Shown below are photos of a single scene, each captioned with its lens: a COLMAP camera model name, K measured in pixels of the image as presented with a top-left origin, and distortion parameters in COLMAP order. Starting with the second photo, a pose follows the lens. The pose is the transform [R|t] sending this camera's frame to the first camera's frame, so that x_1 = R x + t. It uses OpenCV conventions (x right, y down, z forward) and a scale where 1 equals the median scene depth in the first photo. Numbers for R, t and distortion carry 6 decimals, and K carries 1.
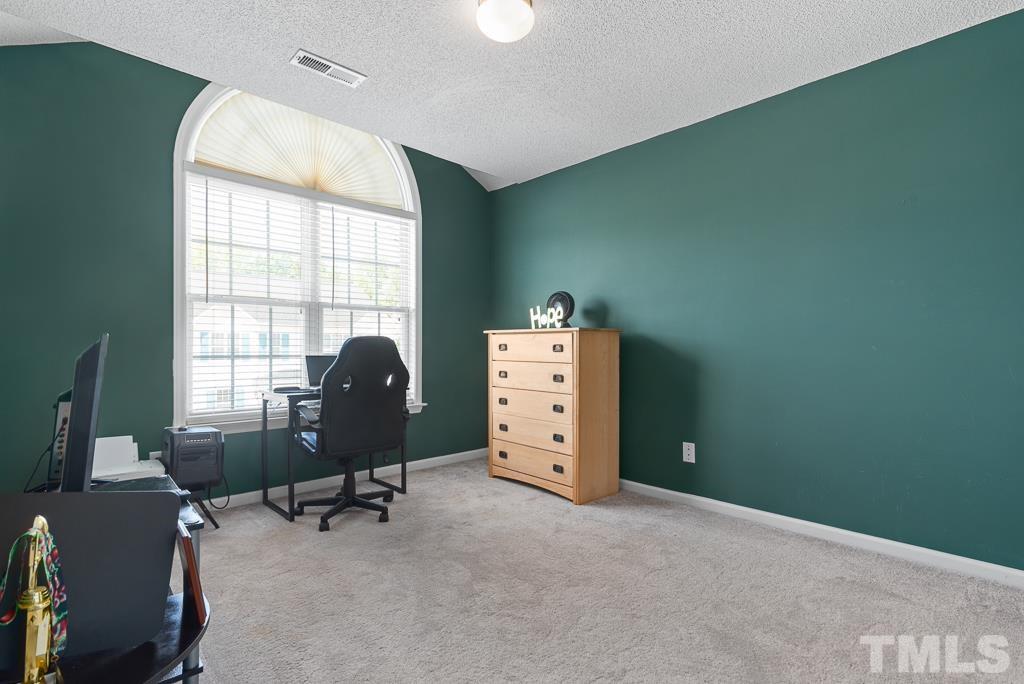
lens RADIAL K [[503.9, 0, 515.5], [0, 503.9, 345.1], [0, 0, 1]] dist [-0.000796, -0.000575]
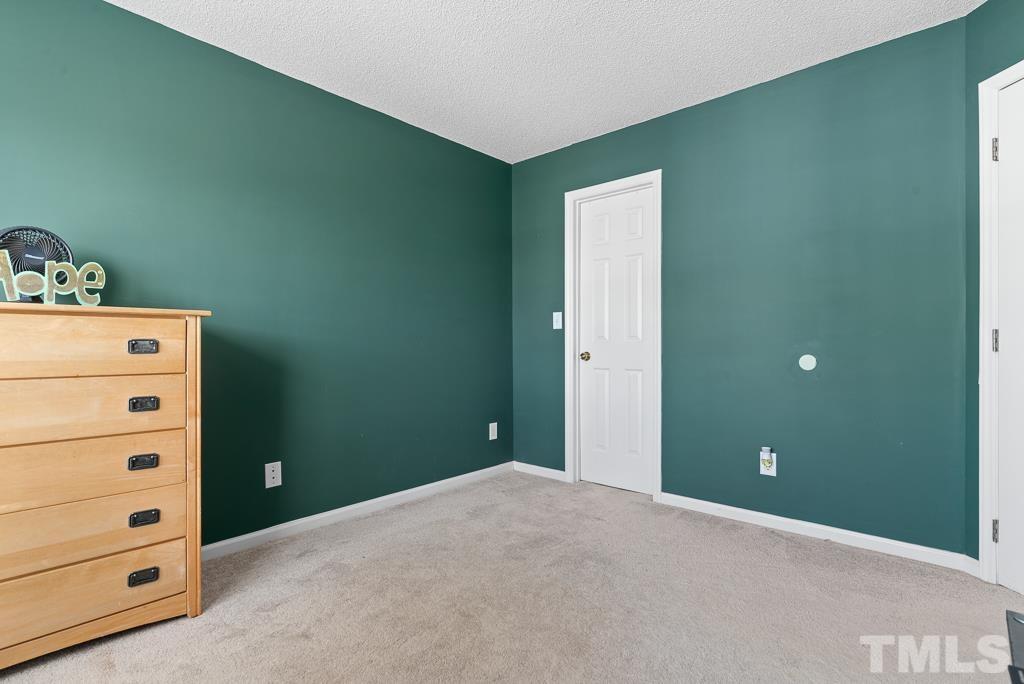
lens RADIAL K [[503.9, 0, 515.5], [0, 503.9, 345.1], [0, 0, 1]] dist [-0.000796, -0.000575]
pose [[-0.104179, -0.006210, 0.994539, -0.497194], [-0.002307, 0.999979, 0.006002, 0.000570], [-0.994556, -0.001669, -0.104192, 0.703051]]
